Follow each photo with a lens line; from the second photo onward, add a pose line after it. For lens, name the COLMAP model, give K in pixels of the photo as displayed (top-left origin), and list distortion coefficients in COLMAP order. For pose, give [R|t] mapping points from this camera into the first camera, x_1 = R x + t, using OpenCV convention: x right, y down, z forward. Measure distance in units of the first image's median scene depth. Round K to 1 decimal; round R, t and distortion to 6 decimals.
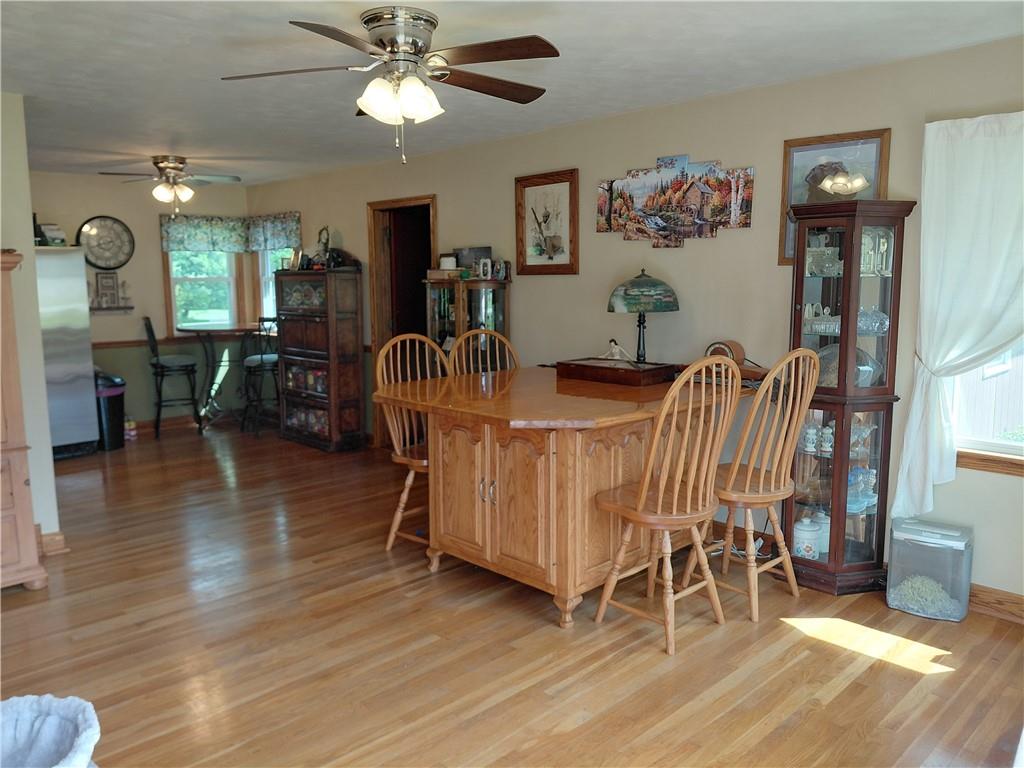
lens RADIAL K [[757.7, 0, 517.1], [0, 757.7, 371.9], [0, 0, 1]] dist [0.079170, -0.147769]
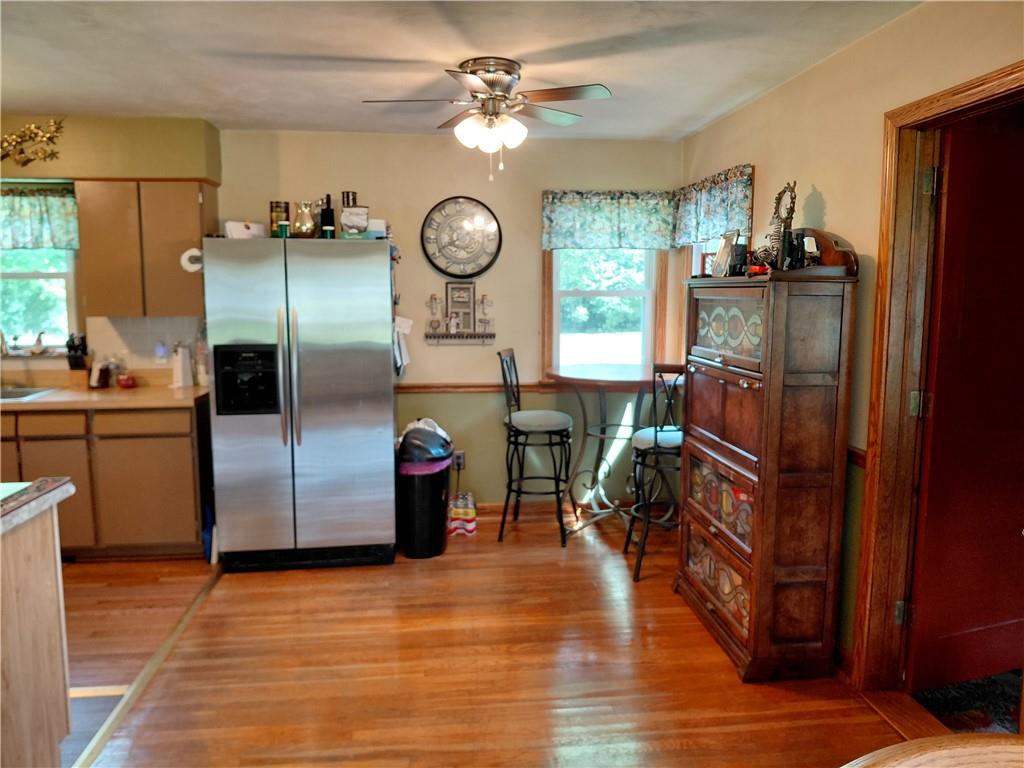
lens RADIAL K [[772.7, 0, 512.0], [0, 772.7, 384.0], [0, 0, 1]] dist [0.093571, -0.167003]
pose [[0.786729, 0.081988, -0.611830, -0.076266], [-0.081895, 0.996242, 0.028195, -0.062907], [0.611842, 0.027924, 0.790487, 0.487740]]
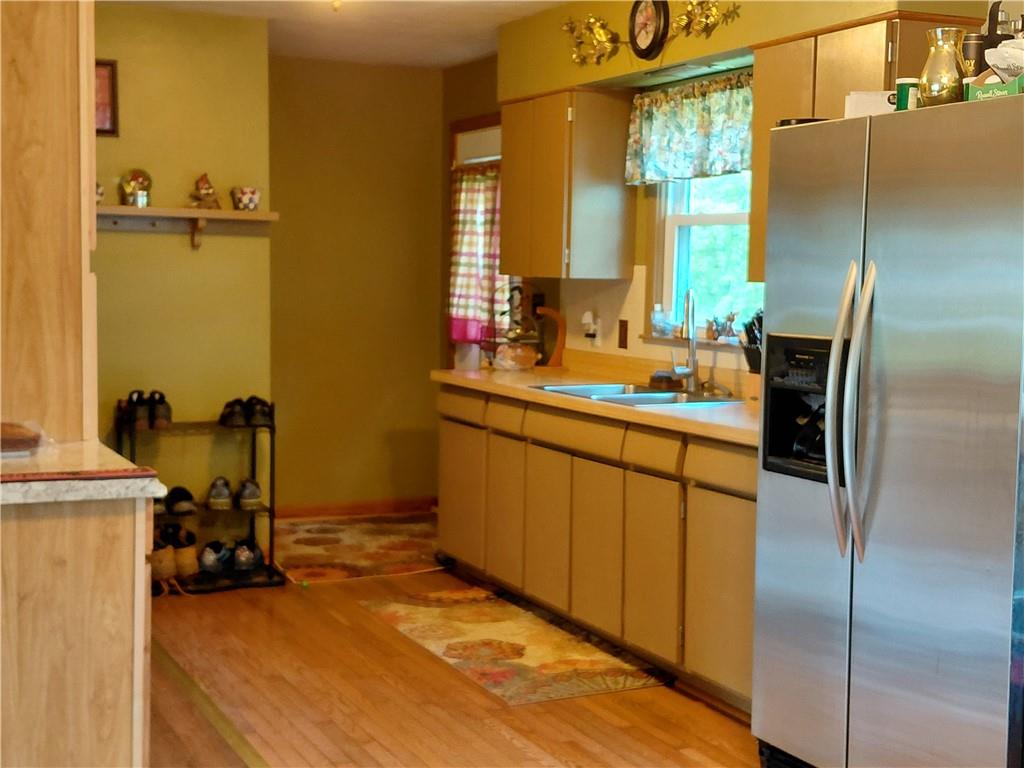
lens RADIAL K [[1437.9, 0, 550.0], [0, 1437.9, 393.7], [0, 0, 1]] dist [0.237636, -0.742037]
pose [[-0.292105, 0.086640, -0.952454, -0.052084], [-0.137078, 0.981813, 0.131350, -0.094367], [0.946512, 0.168929, -0.274916, 0.863048]]
